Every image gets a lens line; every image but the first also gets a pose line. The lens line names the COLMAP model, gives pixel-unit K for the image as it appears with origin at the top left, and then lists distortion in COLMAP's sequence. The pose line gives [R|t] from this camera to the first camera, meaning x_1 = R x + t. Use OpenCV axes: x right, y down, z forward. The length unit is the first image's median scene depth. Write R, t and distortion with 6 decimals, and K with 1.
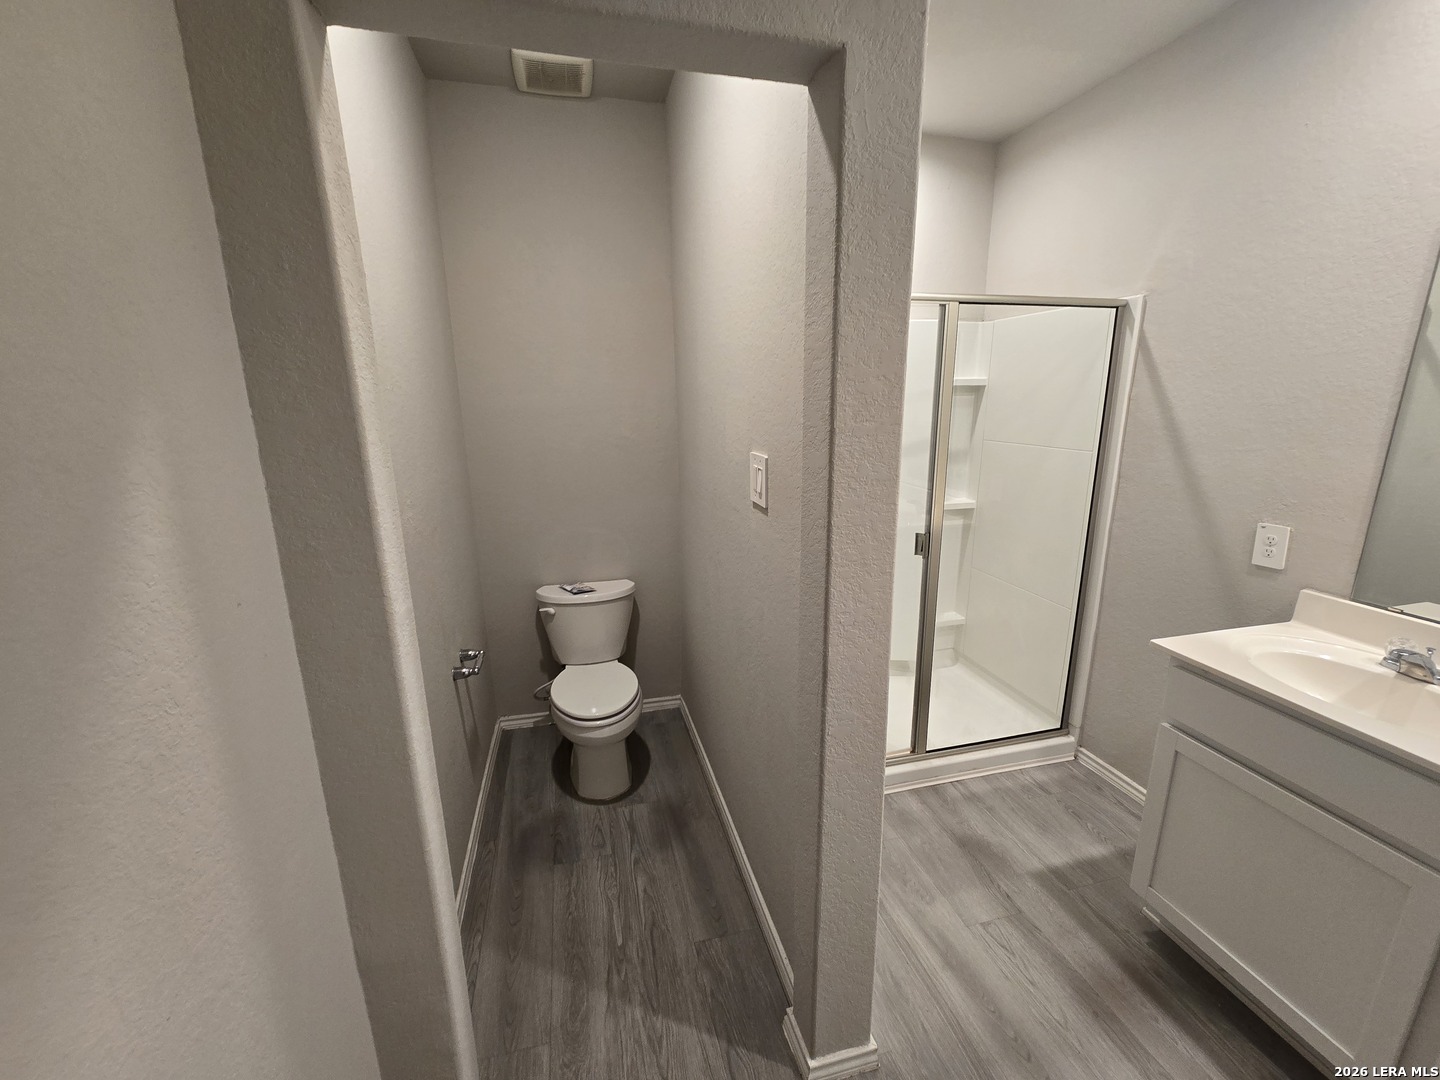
lens RADIAL K [[587.9, 0, 710.6], [0, 587.9, 541.5], [0, 0, 1]] dist [-0.001607, 0.000422]
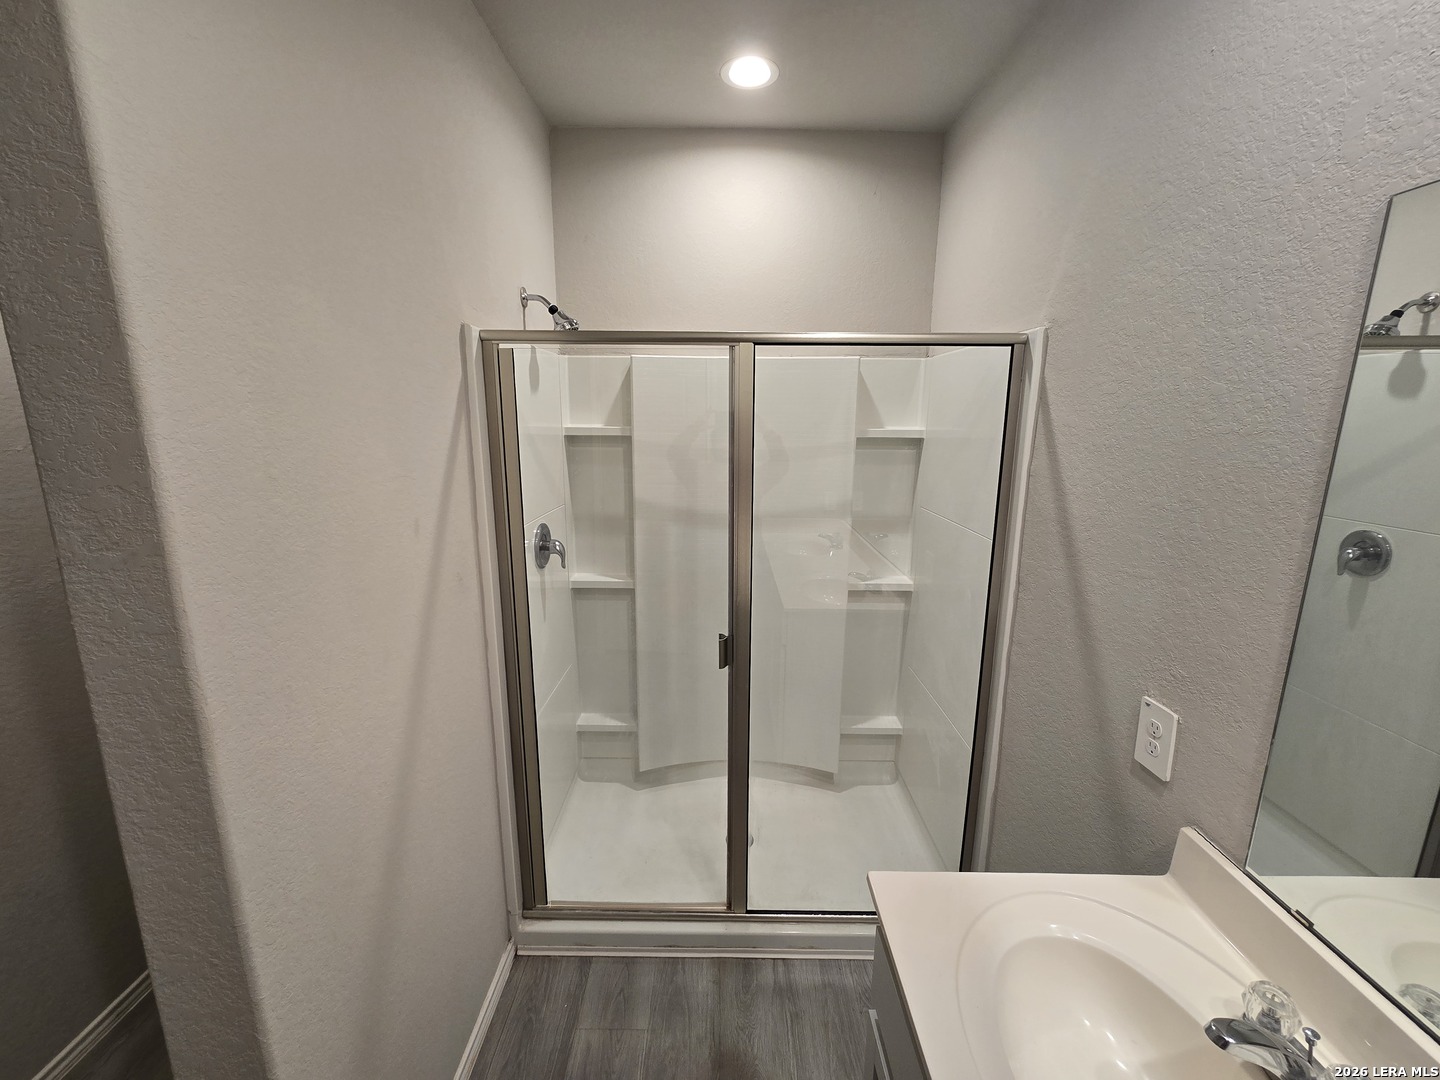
lens RADIAL K [[587.9, 0, 723.9], [0, 587.9, 539.8], [0, 0, 1]] dist [-0.001607, 0.000422]
pose [[0.967937, 0.070081, -0.241217, 0.555218], [-0.077627, 0.996742, -0.021908, -0.126732], [0.238896, 0.039931, 0.970224, 0.250110]]
